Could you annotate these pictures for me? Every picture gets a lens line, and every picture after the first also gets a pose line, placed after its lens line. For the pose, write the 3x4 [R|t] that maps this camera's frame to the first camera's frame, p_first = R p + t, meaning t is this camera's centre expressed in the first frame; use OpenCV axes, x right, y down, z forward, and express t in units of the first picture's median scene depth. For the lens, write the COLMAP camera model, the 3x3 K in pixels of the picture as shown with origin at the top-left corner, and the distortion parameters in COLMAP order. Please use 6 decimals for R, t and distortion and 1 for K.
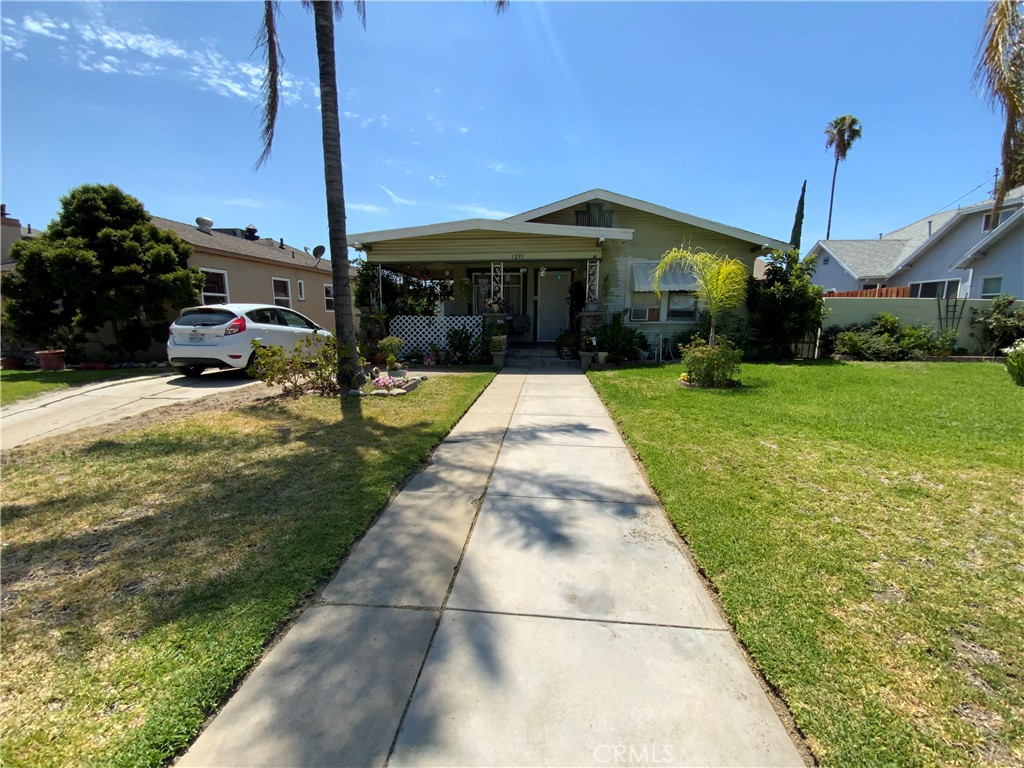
lens RADIAL K [[412.4, 0, 510.9], [0, 412.4, 386.9], [0, 0, 1]] dist [0.019980, -0.018477]
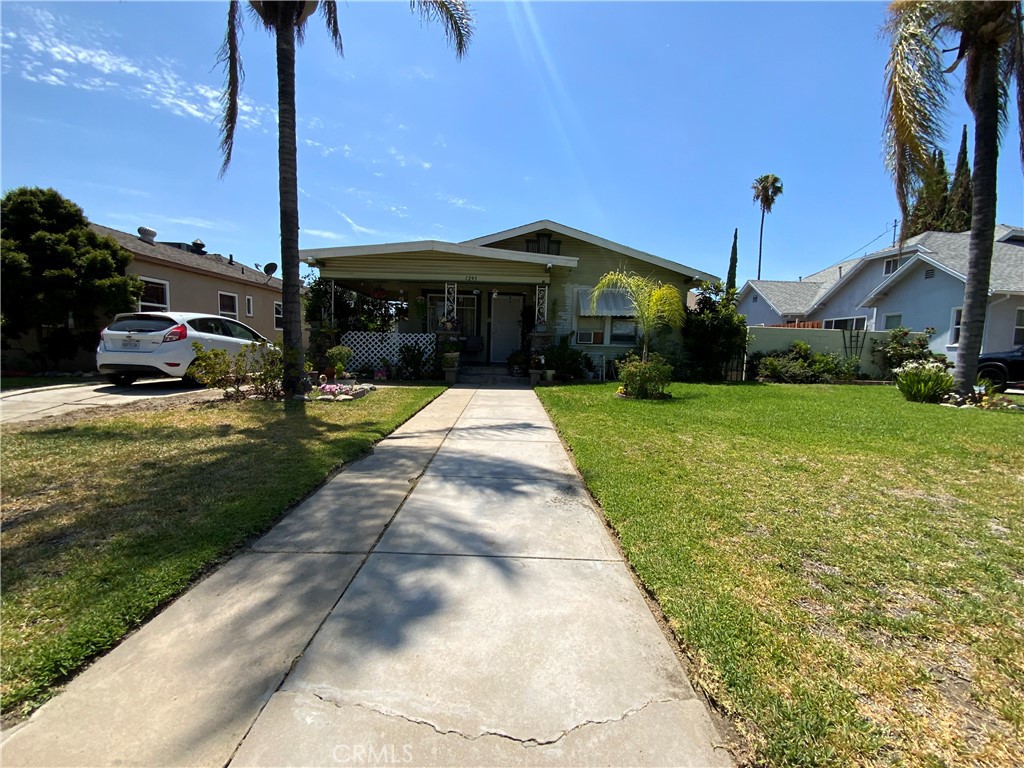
lens RADIAL K [[413.8, 0, 512.0], [0, 413.8, 384.0], [0, 0, 1]] dist [0.015404, -0.016548]
pose [[0.994509, 0.015754, 0.103462, 0.015816], [-0.007530, 0.996815, -0.079394, 0.033357], [-0.104384, 0.078179, 0.991460, -0.026738]]
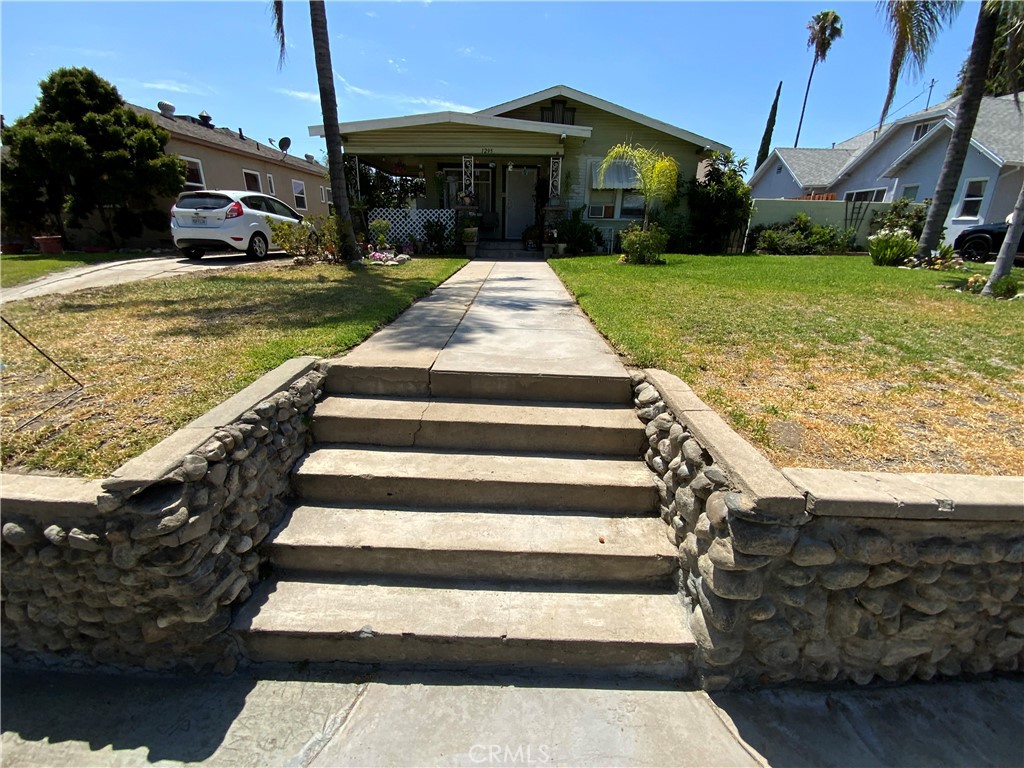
lens RADIAL K [[413.8, 0, 512.0], [0, 413.8, 384.0], [0, 0, 1]] dist [0.015404, -0.016548]
pose [[0.996926, -0.013479, 0.077184, -0.011134], [-0.001230, 0.982277, 0.187433, 0.080590], [-0.078342, -0.186952, 0.979240, -0.185889]]
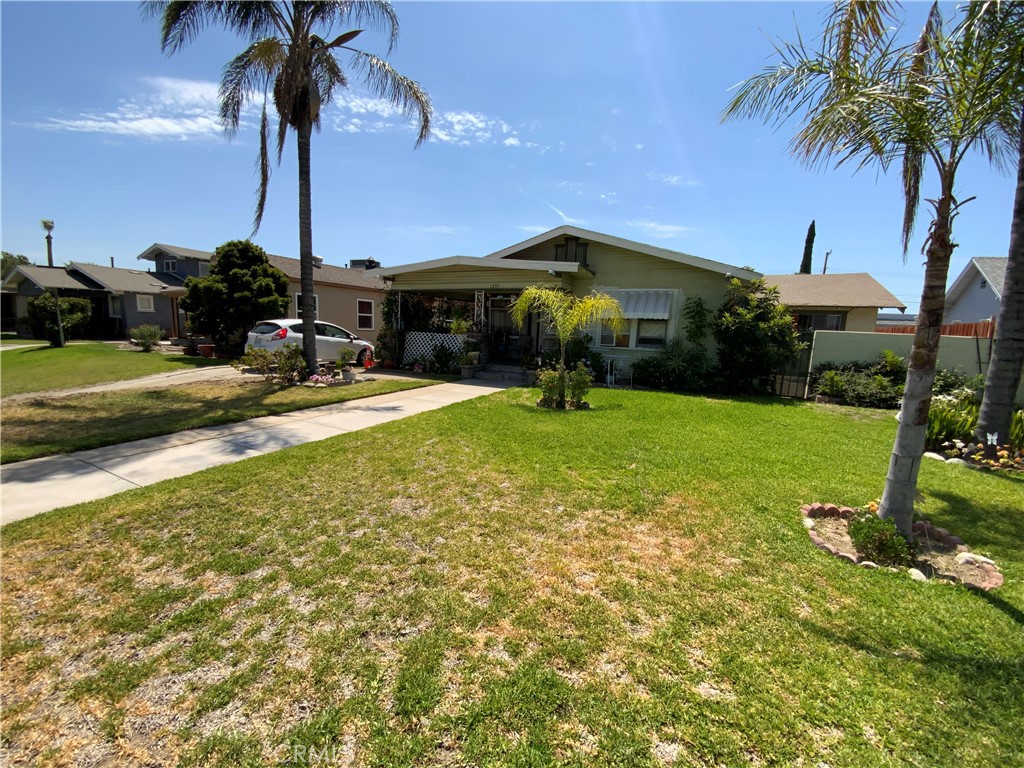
lens RADIAL K [[413.8, 0, 512.0], [0, 413.8, 384.0], [0, 0, 1]] dist [0.015404, -0.016548]
pose [[0.930286, 0.085025, -0.356846, 0.514248], [-0.100322, 0.994652, -0.024544, -0.014921], [0.352851, 0.058633, 0.933841, -0.063122]]
